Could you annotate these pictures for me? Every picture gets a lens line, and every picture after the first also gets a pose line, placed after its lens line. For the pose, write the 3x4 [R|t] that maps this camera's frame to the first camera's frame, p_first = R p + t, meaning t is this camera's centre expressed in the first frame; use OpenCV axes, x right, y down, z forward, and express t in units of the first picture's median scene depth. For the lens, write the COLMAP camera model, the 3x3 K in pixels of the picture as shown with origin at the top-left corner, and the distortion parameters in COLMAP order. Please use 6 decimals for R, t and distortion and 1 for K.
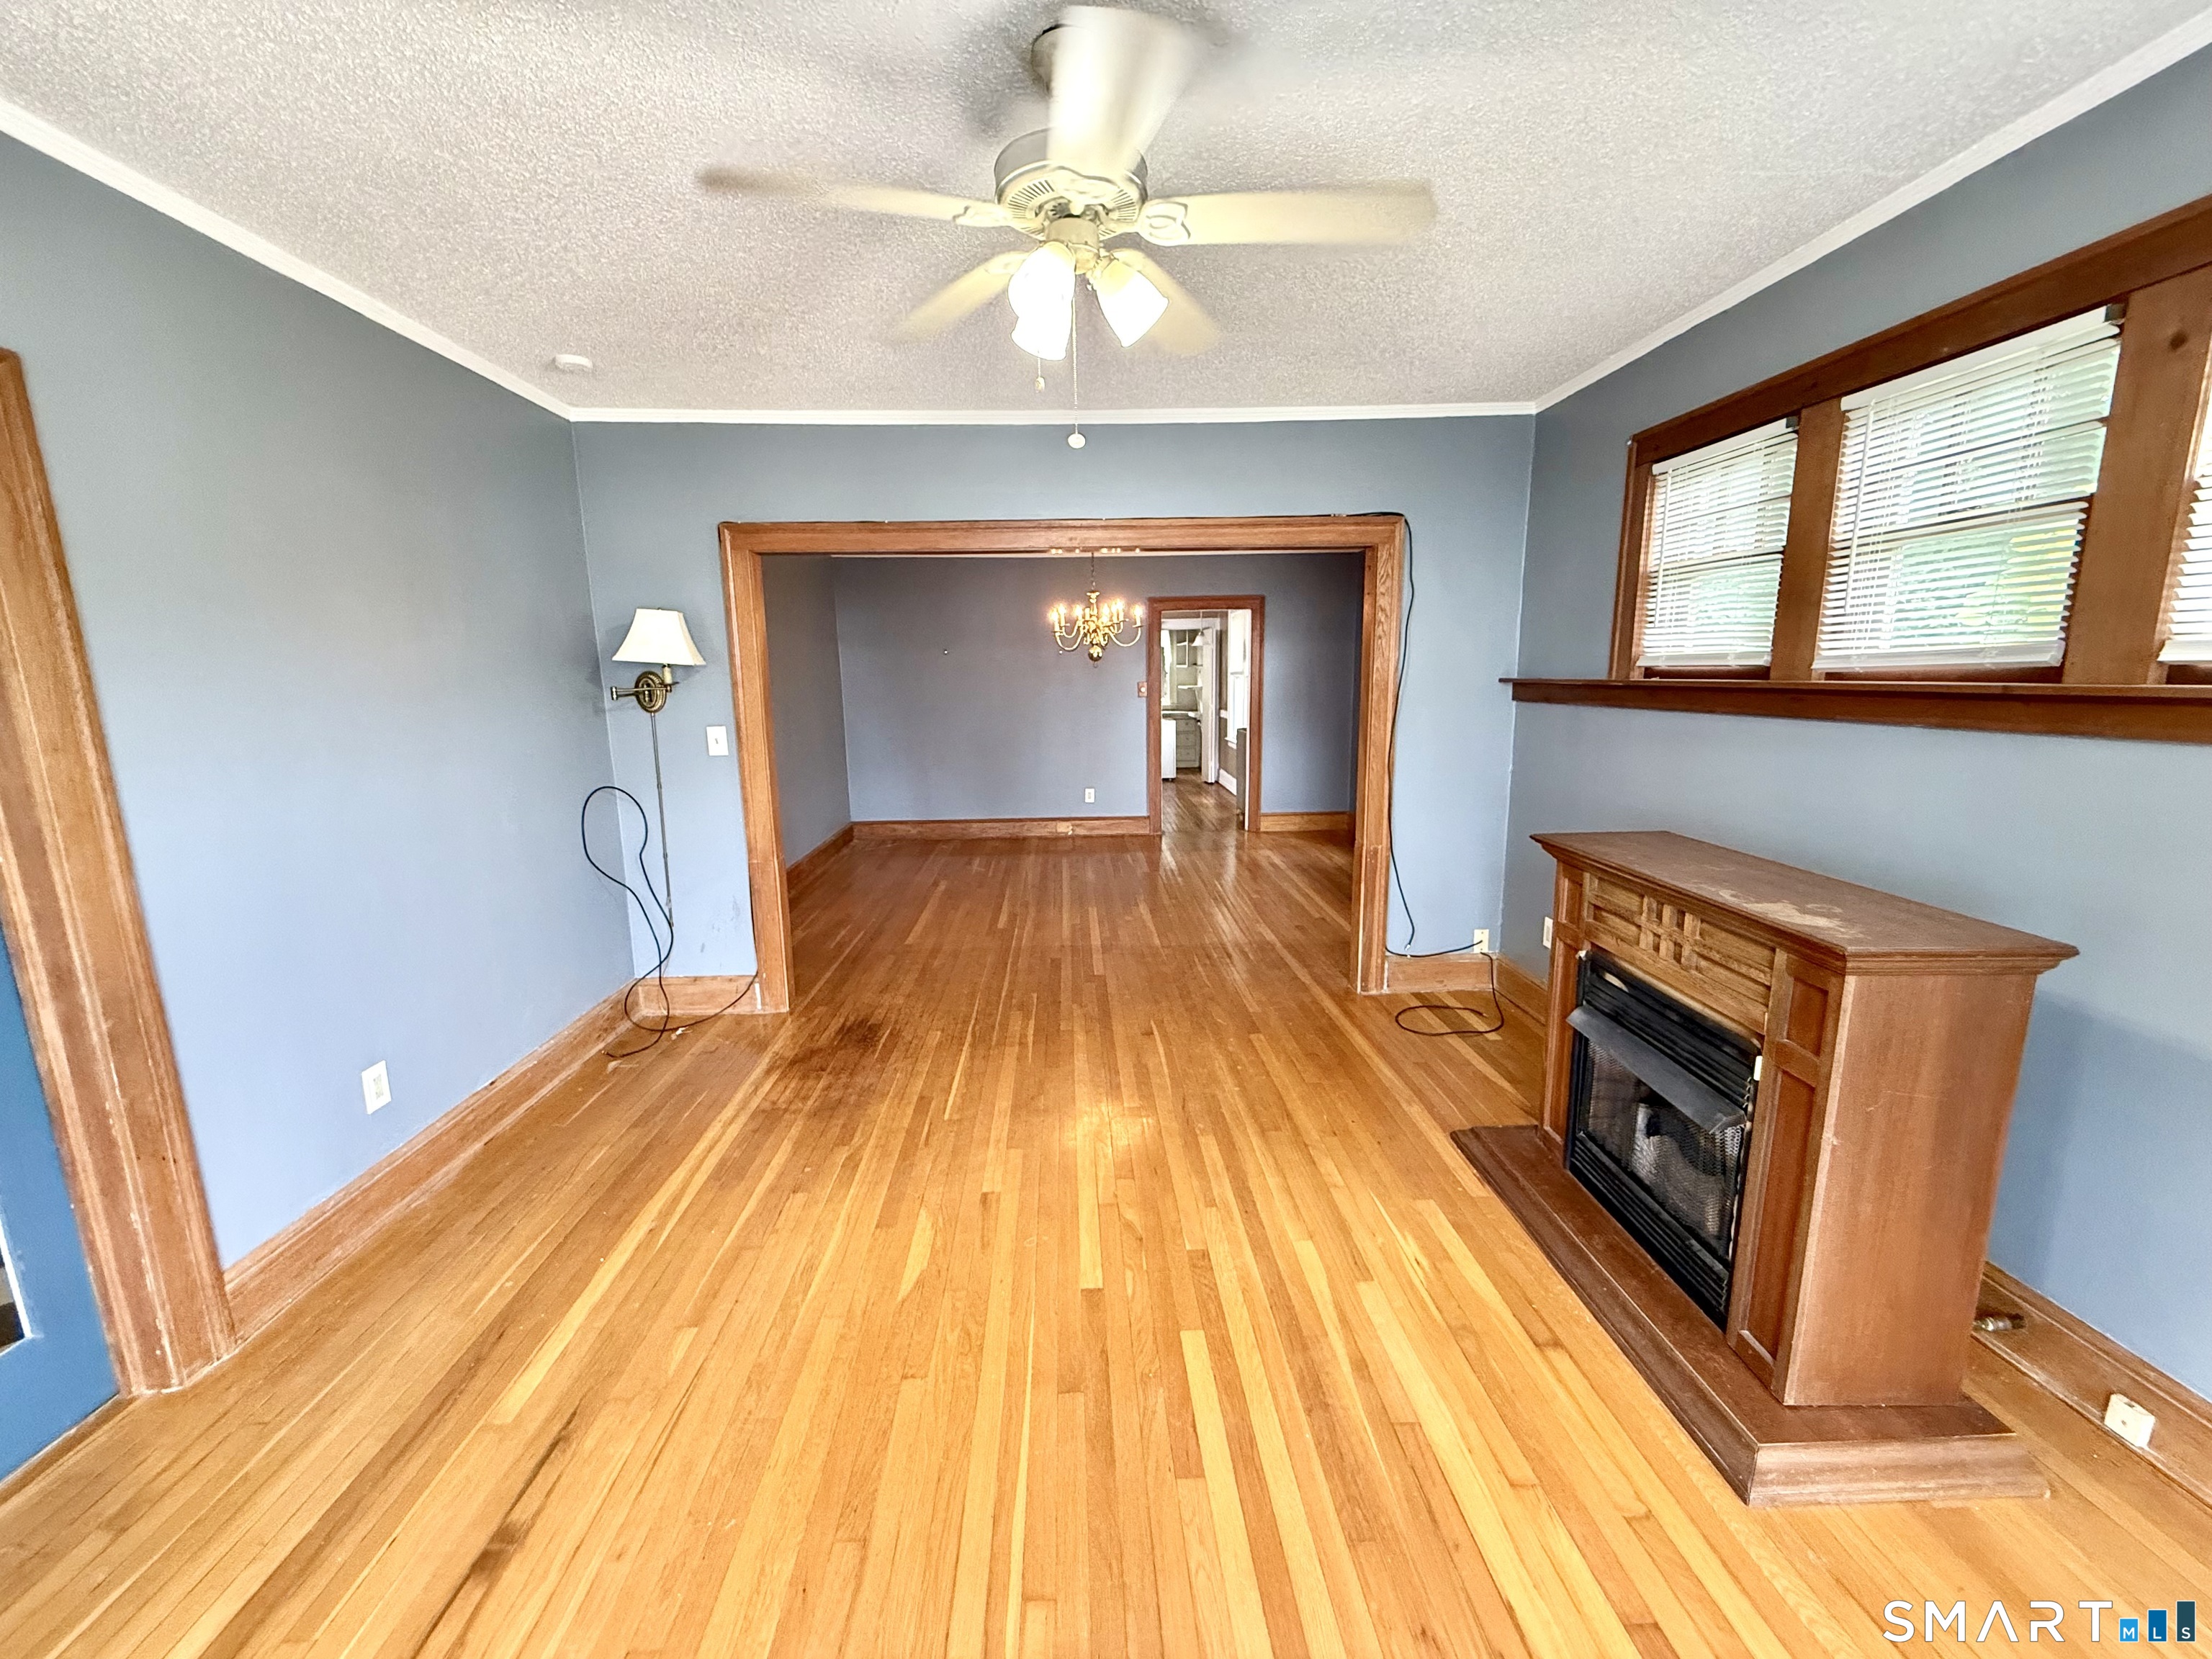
lens RADIAL K [[883.1, 0, 1103.1], [0, 883.1, 831.9], [0, 0, 1]] dist [0.001442, -0.000268]
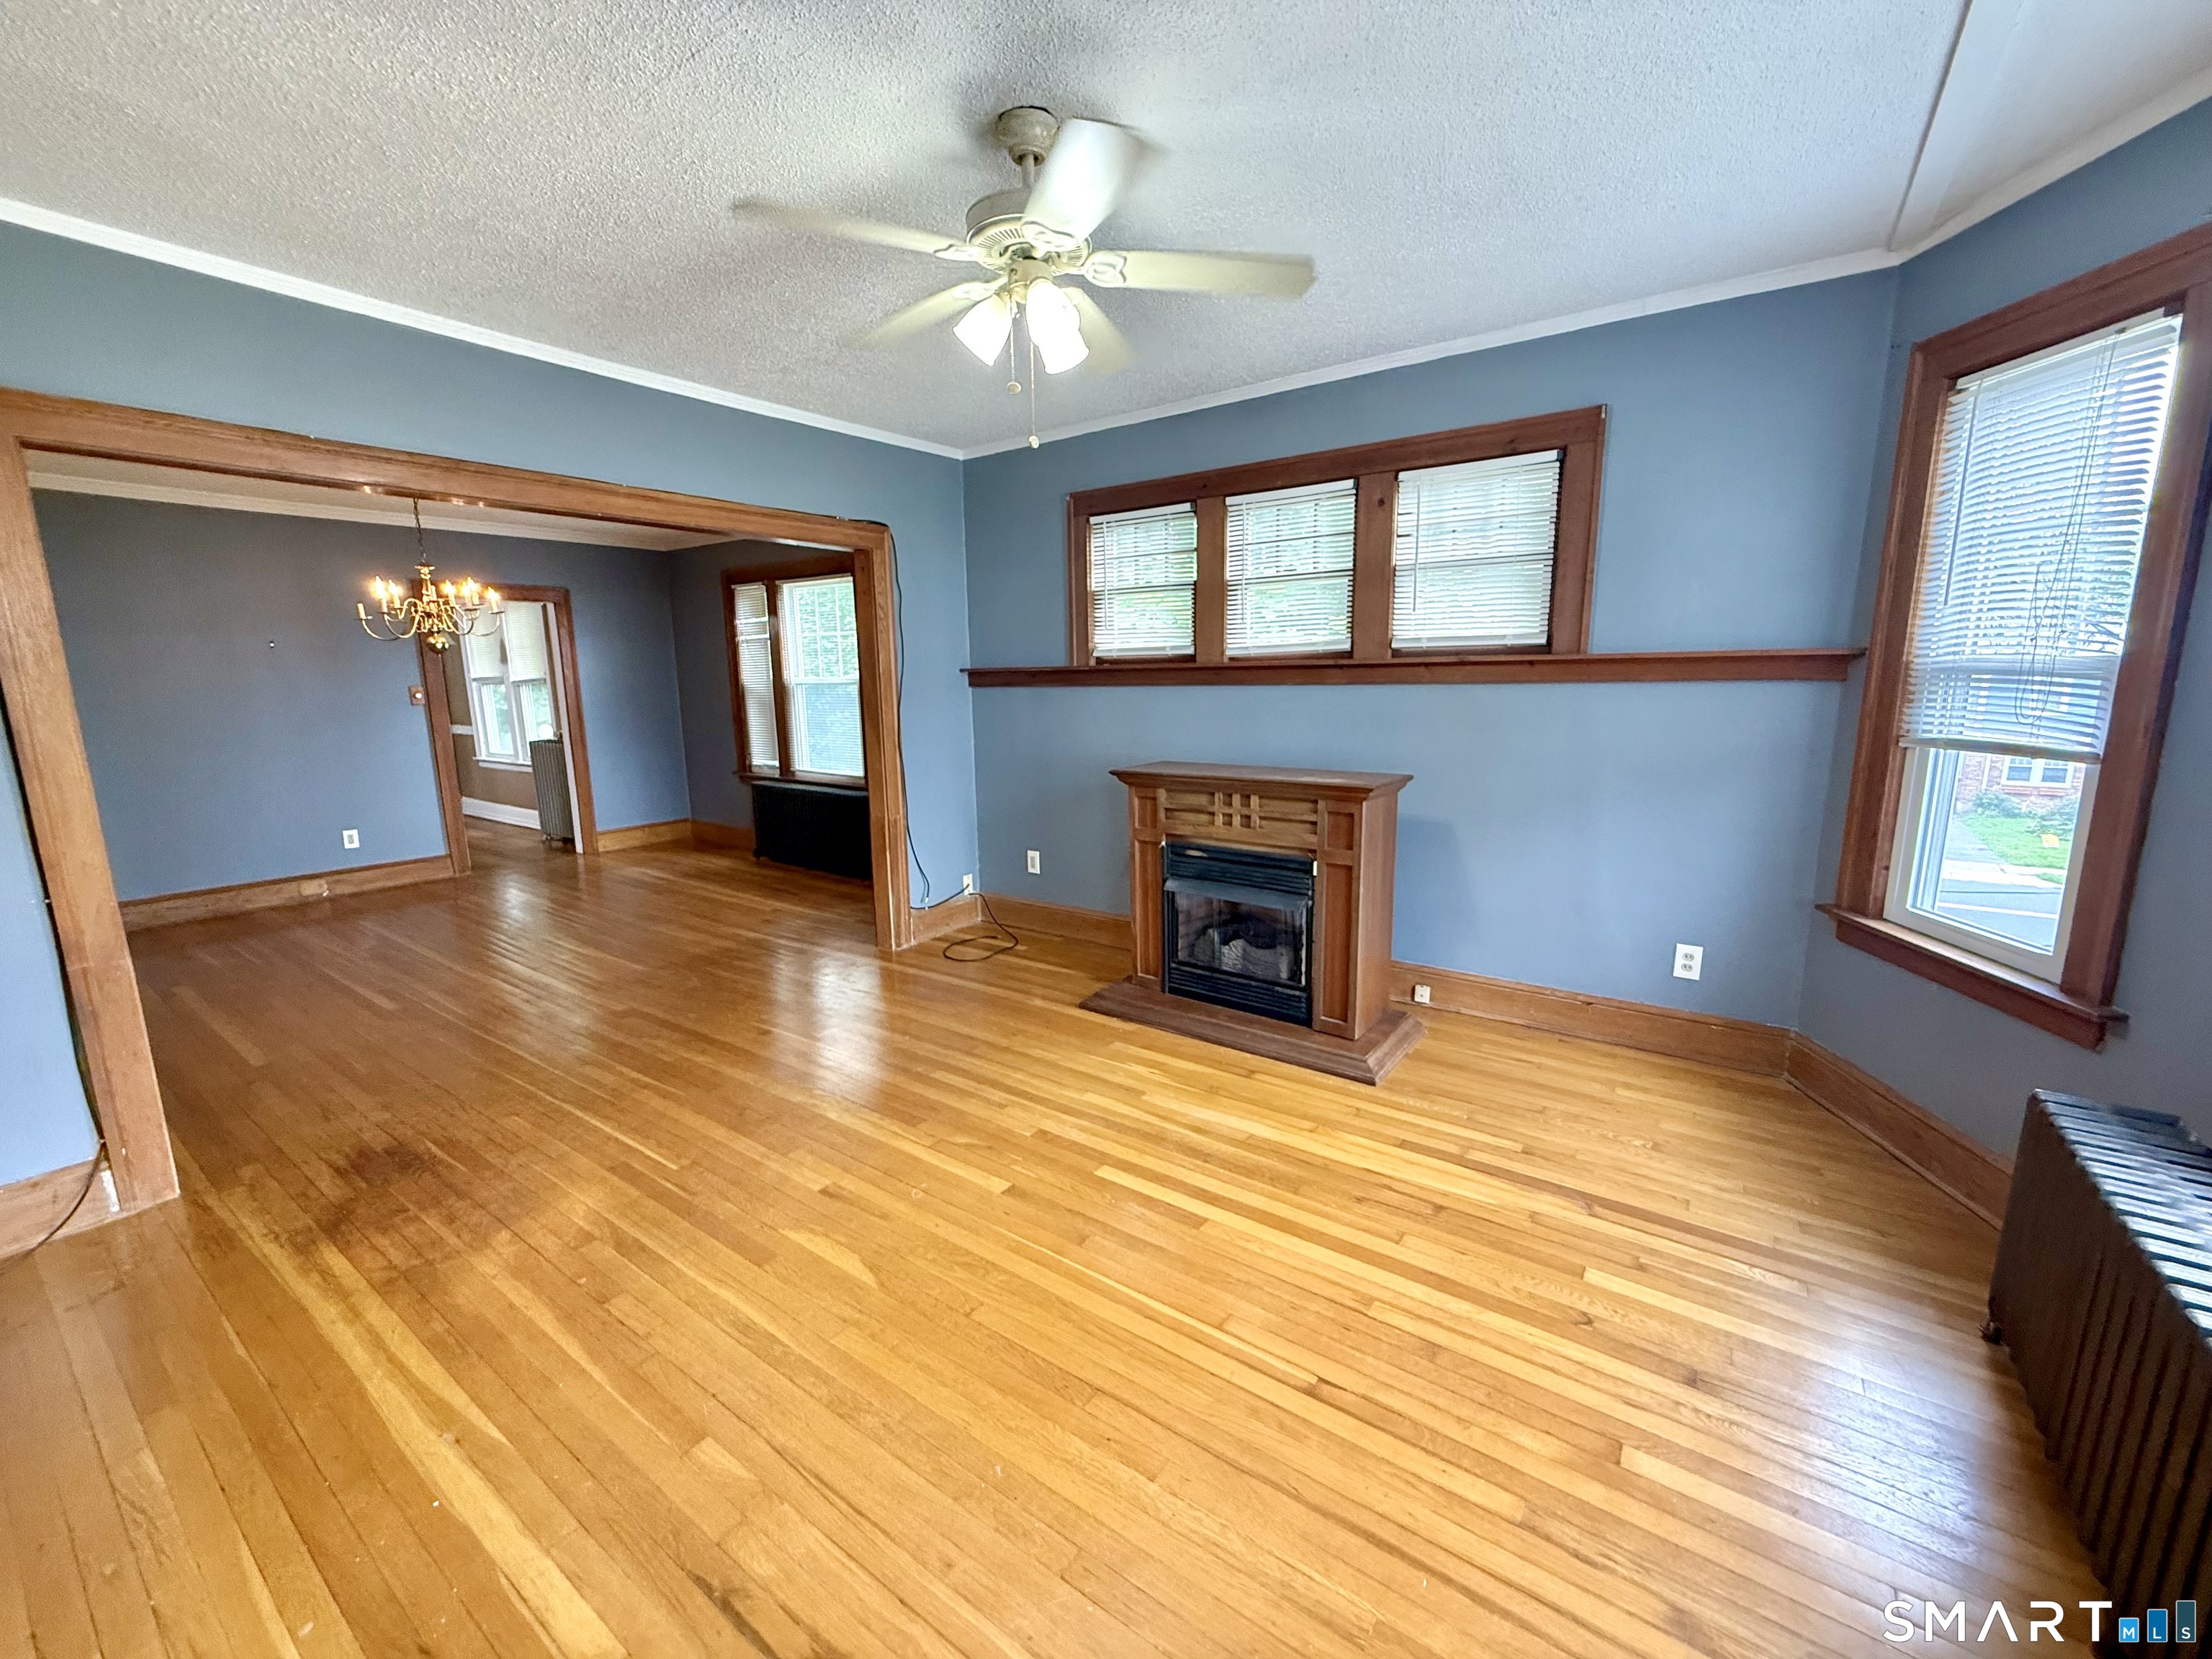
lens RADIAL K [[883.1, 0, 1098.6], [0, 883.1, 830.8], [0, 0, 1]] dist [0.001442, -0.000268]
pose [[0.616683, -0.134405, 0.775653, -0.635755], [0.148918, 0.987444, 0.052707, 0.020615], [-0.772998, 0.083005, 0.628955, 0.138467]]
